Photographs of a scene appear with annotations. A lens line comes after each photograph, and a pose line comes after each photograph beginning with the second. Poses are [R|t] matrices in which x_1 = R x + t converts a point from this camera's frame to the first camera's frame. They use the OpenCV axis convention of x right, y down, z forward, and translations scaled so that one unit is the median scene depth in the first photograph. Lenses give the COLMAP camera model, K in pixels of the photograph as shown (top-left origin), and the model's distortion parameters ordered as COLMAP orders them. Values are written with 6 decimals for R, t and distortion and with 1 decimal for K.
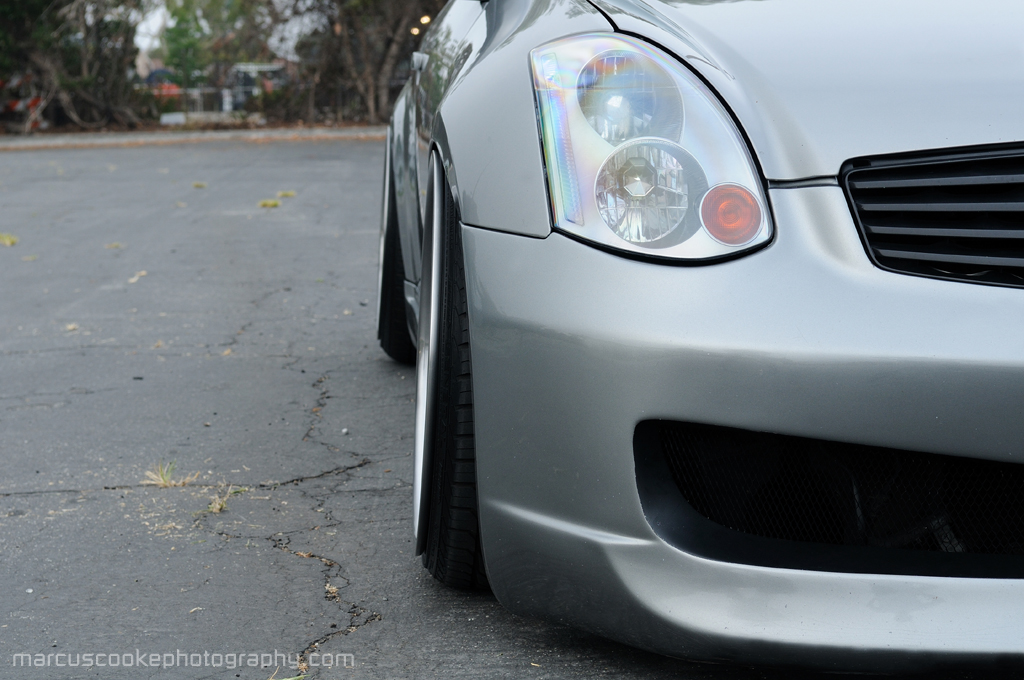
lens RADIAL K [[2380.6, 0, 512.0], [0, 2380.6, 340.0], [0, 0, 1]] dist [0.279398, -0.157983]
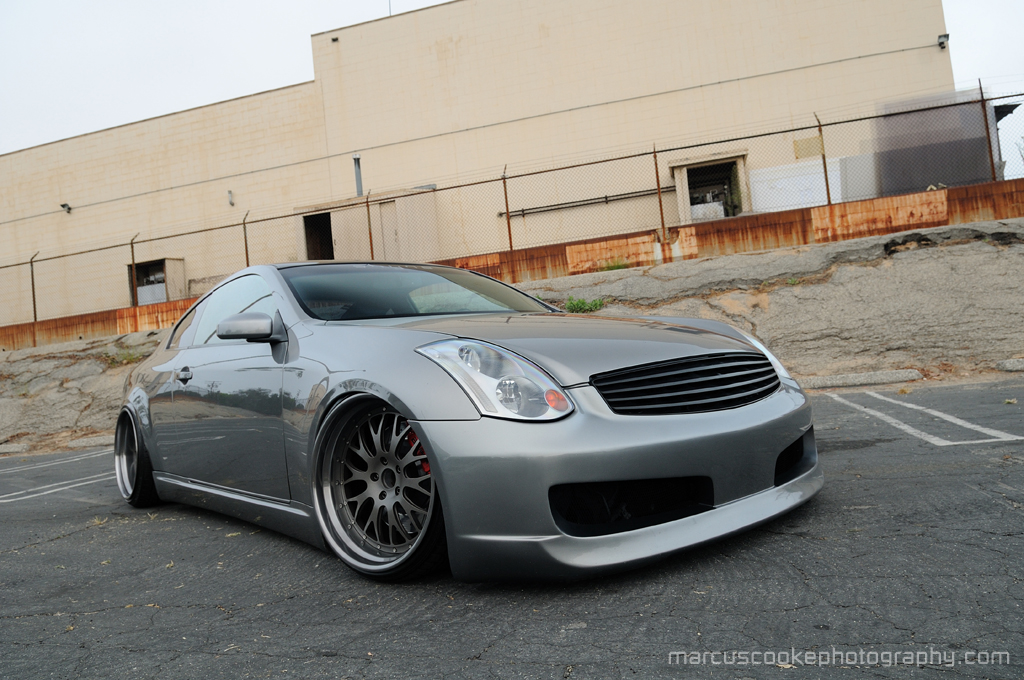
lens RADIAL K [[762.7, 0, 512.0], [0, 762.7, 340.0], [0, 0, 1]] dist [-0.033320, -0.028996]
pose [[0.804528, -0.050794, 0.591739, -0.426324], [0.146916, 0.982392, -0.115419, -0.029285], [-0.575457, 0.179794, 0.797824, 0.367386]]
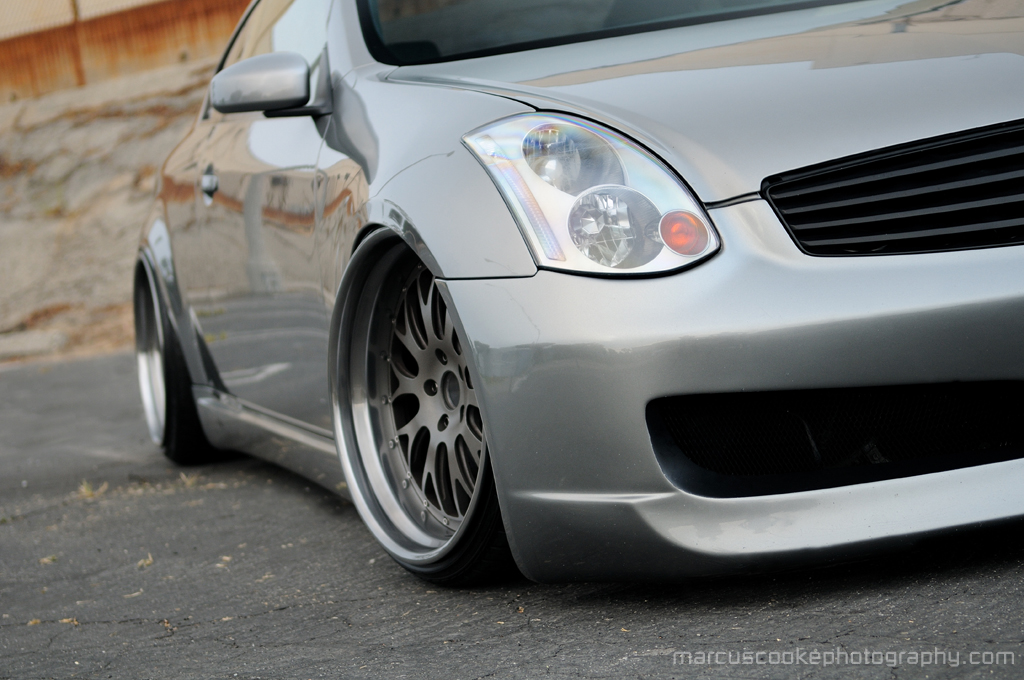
lens RADIAL K [[2380.6, 0, 512.0], [0, 2380.6, 340.0], [0, 0, 1]] dist [0.279398, -0.157983]
pose [[0.969115, -0.151917, 0.194262, -0.255796], [0.161457, 0.986288, -0.034165, 0.032909], [-0.186408, 0.064475, 0.980355, -0.235193]]
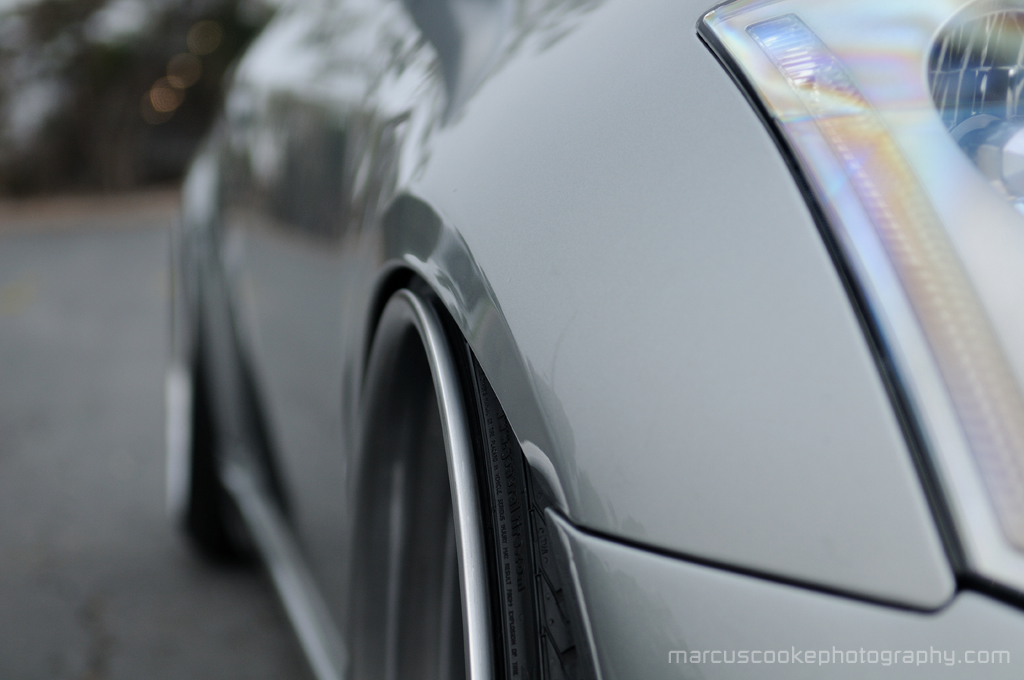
lens RADIAL K [[2380.6, 0, 512.0], [0, 2380.6, 340.0], [0, 0, 1]] dist [0.279398, -0.157983]
pose [[0.994308, -0.035602, 0.100422, -0.067517], [0.038366, 0.998932, -0.025737, -0.072950], [-0.099398, 0.029443, 0.994612, 0.743833]]
